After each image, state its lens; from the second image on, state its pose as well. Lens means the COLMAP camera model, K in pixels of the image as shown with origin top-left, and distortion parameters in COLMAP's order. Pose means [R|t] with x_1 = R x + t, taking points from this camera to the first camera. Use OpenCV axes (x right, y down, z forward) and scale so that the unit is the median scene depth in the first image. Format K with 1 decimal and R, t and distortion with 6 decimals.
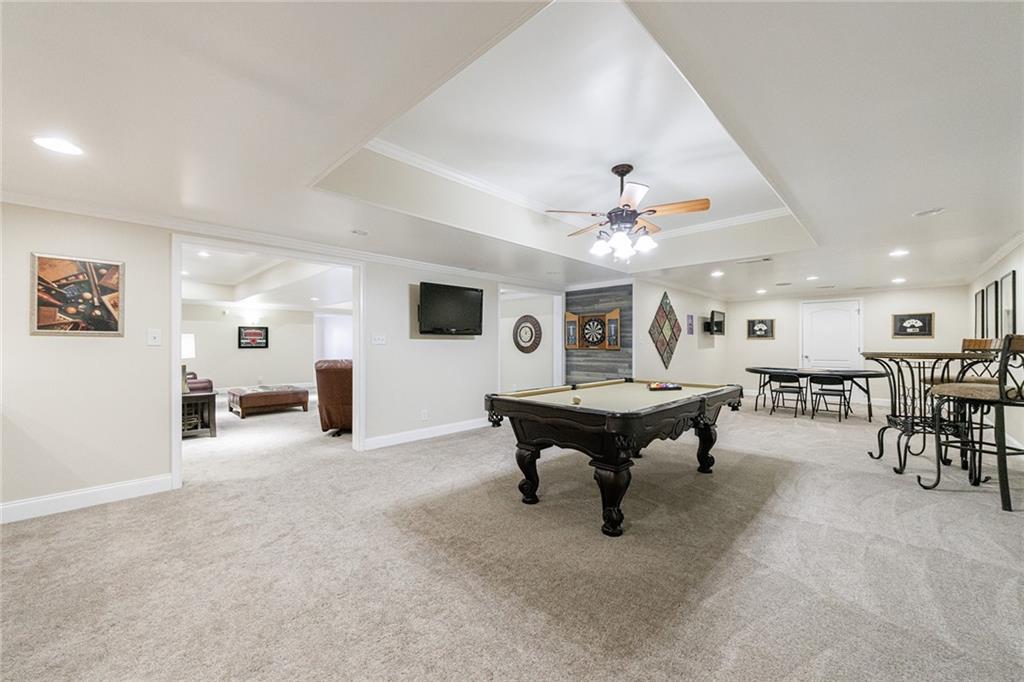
lens RADIAL K [[403.6, 0, 513.0], [0, 403.6, 342.9], [0, 0, 1]] dist [-0.000943, -0.000078]
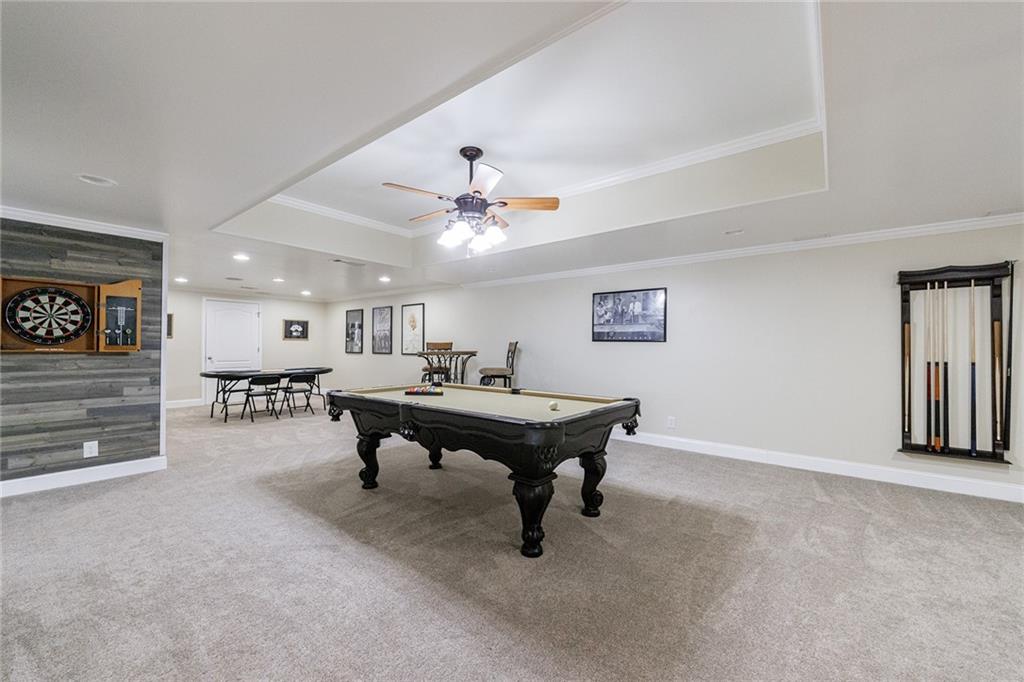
lens RADIAL K [[403.6, 0, 511.7], [0, 403.6, 344.1], [0, 0, 1]] dist [-0.000943, -0.000078]
pose [[-0.097807, 0.006519, 0.995184, -0.332160], [-0.009508, 0.999927, -0.007484, 0.003233], [-0.995160, -0.010194, -0.097738, 0.519381]]
